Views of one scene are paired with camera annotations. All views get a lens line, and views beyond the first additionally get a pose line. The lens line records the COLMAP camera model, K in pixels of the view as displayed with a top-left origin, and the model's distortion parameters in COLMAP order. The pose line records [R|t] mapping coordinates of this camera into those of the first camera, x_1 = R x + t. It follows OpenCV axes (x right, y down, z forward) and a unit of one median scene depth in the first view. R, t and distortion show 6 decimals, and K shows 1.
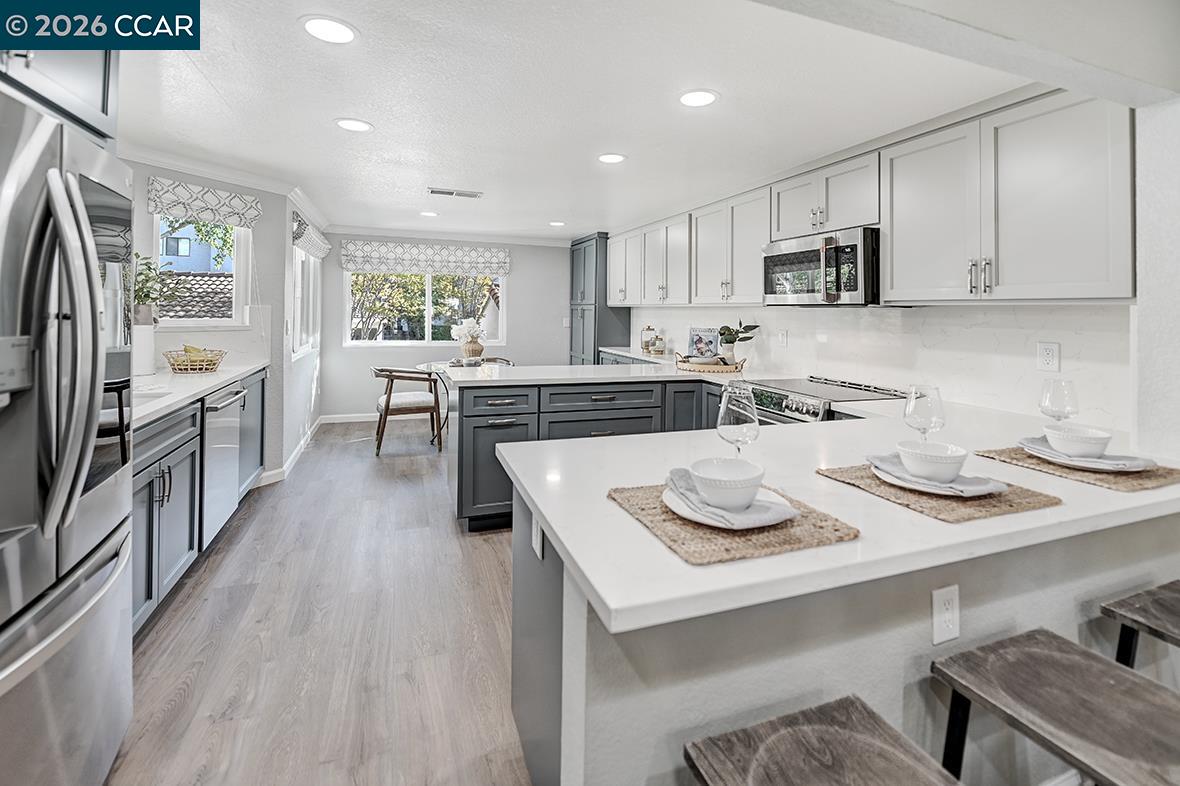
lens RADIAL K [[534.5, 0, 585.5], [0, 534.5, 304.9], [0, 0, 1]] dist [-0.017193, -0.000082]
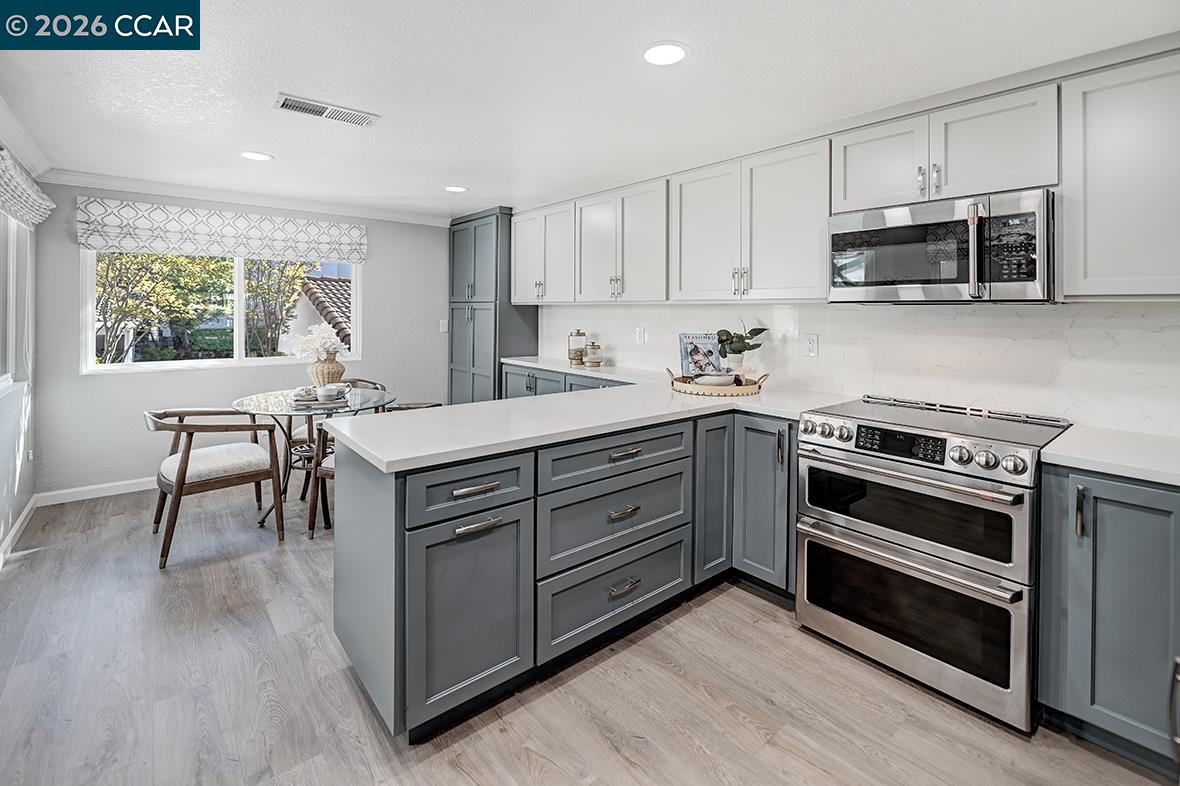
lens RADIAL K [[534.5, 0, 585.5], [0, 534.5, 304.9], [0, 0, 1]] dist [-0.017193, -0.000082]
pose [[0.939563, -0.005145, 0.342338, -0.142376], [0.003542, 0.999980, 0.005309, -0.000508], [-0.342358, -0.003776, 0.939562, 0.286799]]
